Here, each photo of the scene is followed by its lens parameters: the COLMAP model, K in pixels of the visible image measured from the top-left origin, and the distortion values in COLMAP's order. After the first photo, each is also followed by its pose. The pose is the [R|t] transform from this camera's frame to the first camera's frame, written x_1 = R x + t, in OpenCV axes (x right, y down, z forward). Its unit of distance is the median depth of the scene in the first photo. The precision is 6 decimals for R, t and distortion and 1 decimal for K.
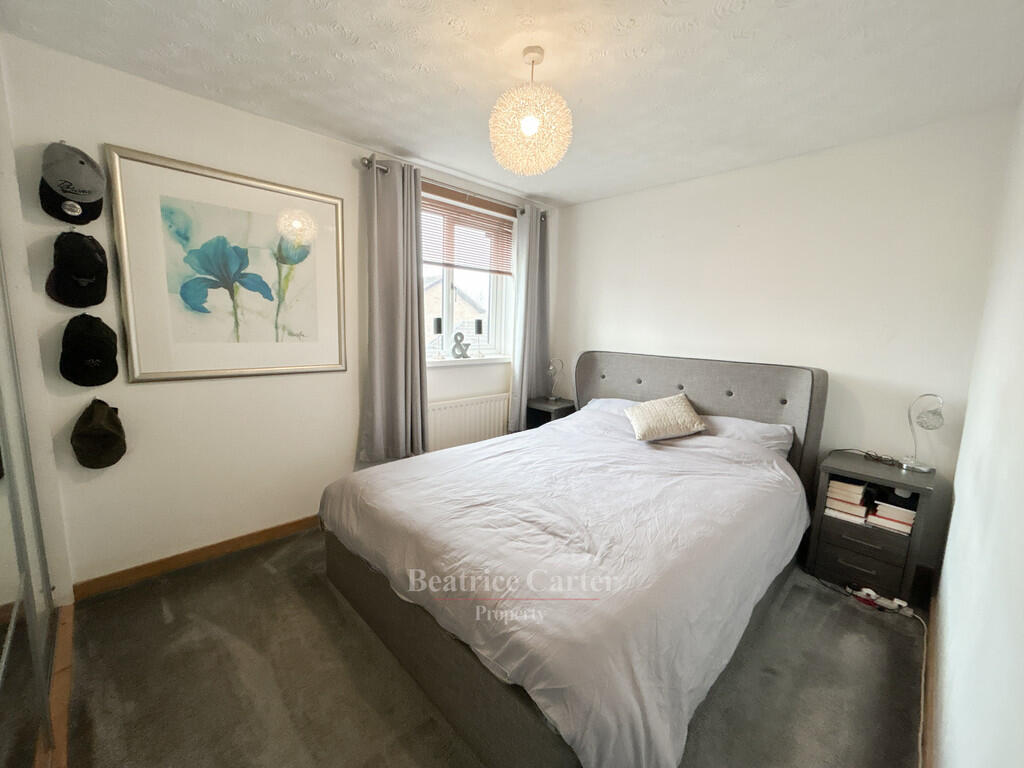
lens RADIAL K [[411.0, 0, 512.0], [0, 411.0, 384.0], [0, 0, 1]] dist [0.000326, -0.000087]
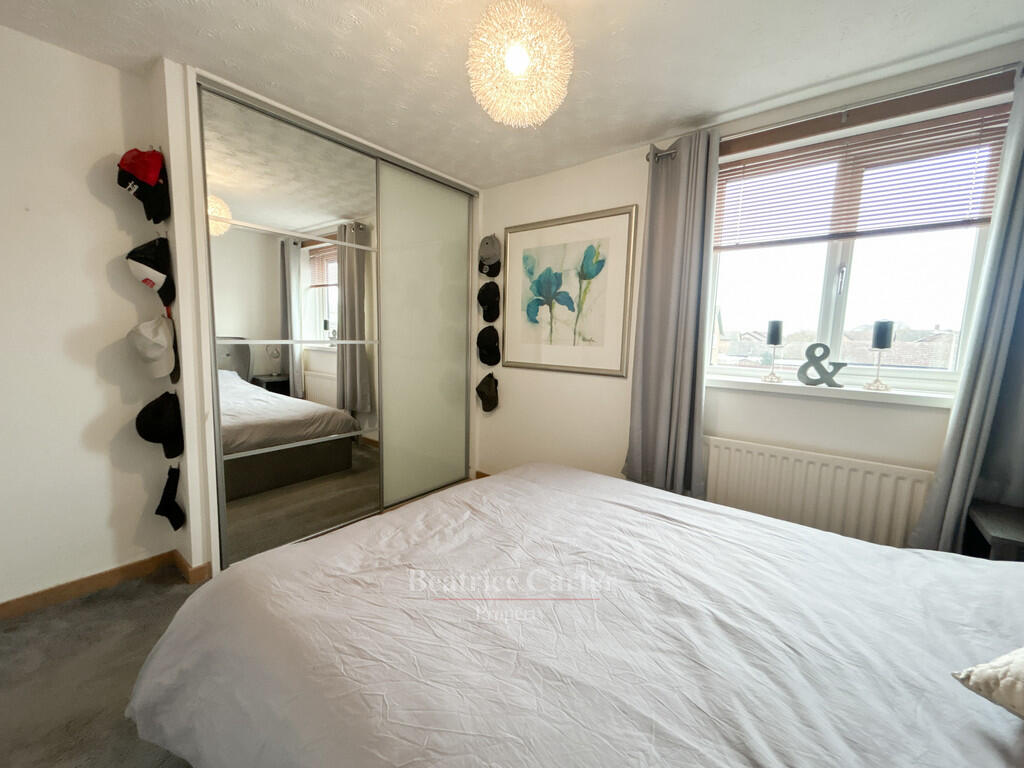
lens RADIAL K [[413.6, 0, 512.6], [0, 413.6, 382.4], [0, 0, 1]] dist [0.000736, 0.000110]
pose [[0.119681, 0.091176, -0.988617, 0.655520], [-0.164301, 0.983863, 0.070848, -0.055153], [0.979123, 0.153952, 0.132730, 0.721659]]
